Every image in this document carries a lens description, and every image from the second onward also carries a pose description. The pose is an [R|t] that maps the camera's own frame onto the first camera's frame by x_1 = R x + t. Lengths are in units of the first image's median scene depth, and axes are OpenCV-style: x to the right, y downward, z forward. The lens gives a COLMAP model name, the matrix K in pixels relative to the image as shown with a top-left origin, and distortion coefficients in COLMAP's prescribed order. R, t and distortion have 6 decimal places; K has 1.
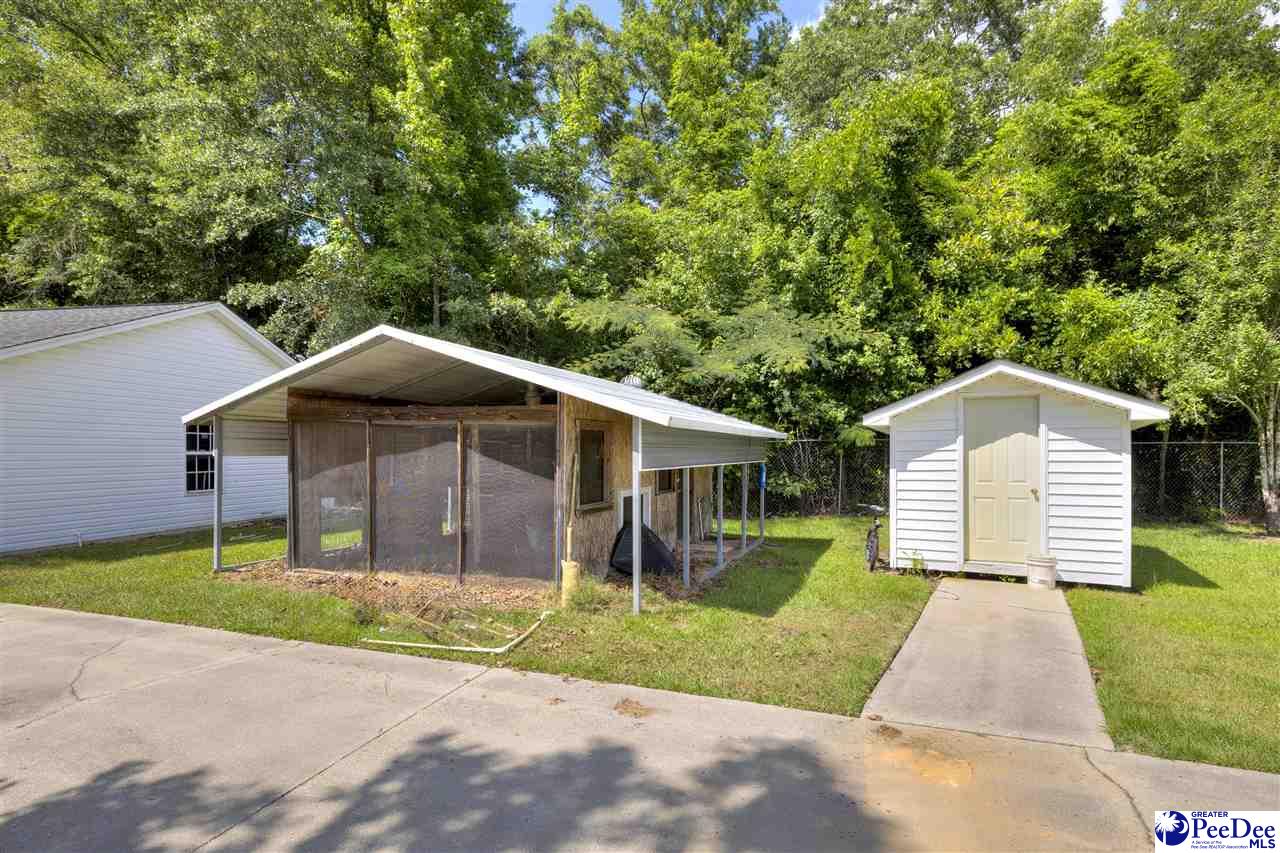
lens RADIAL K [[618.7, 0, 630.3], [0, 618.7, 458.7], [0, 0, 1]] dist [-0.000574, -0.000221]
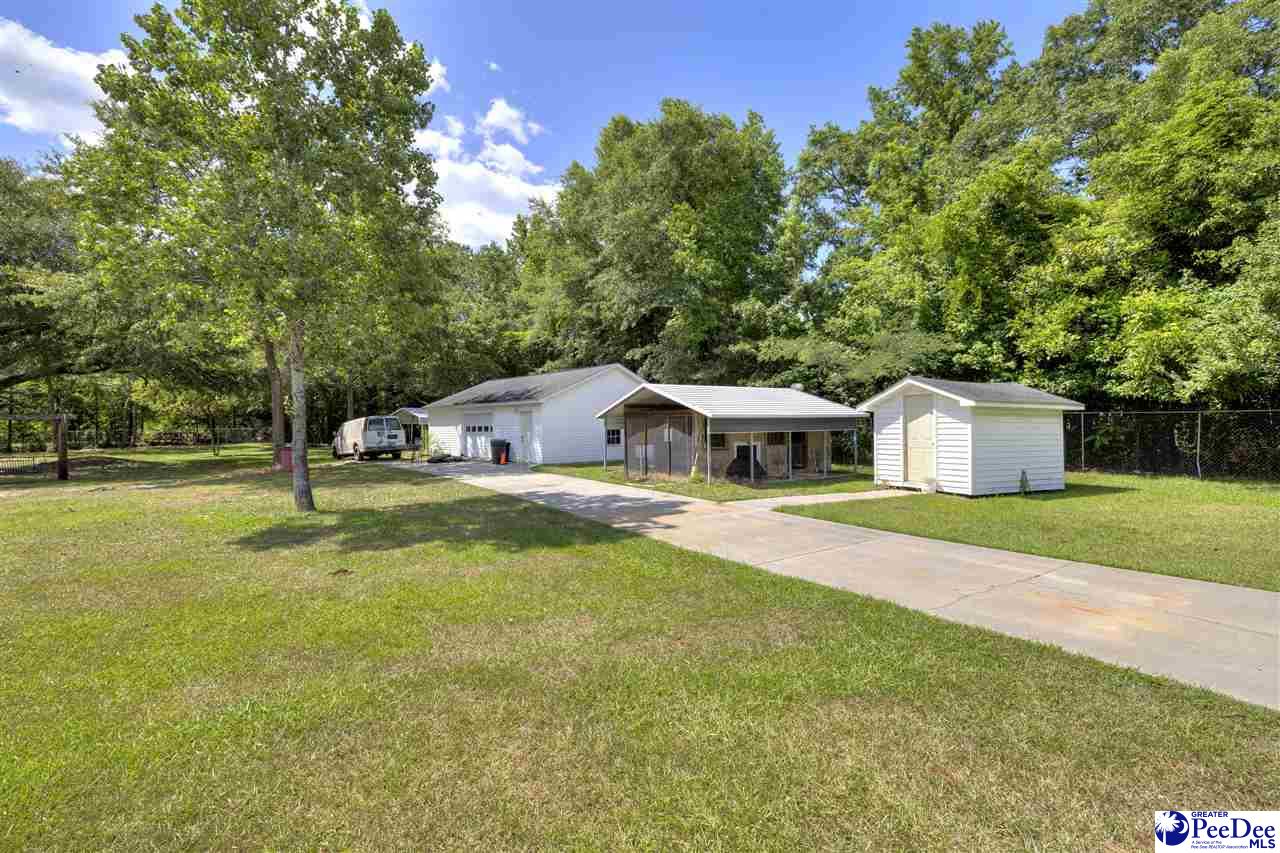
lens RADIAL K [[546.7, 0, 639.7], [0, 546.7, 424.3], [0, 0, 1]] dist [-0.002778, -0.000805]
pose [[0.795820, -0.014822, -0.605352, 0.668401], [0.008129, 0.999872, -0.013795, 0.004959], [0.605479, 0.006057, 0.795838, -0.612301]]
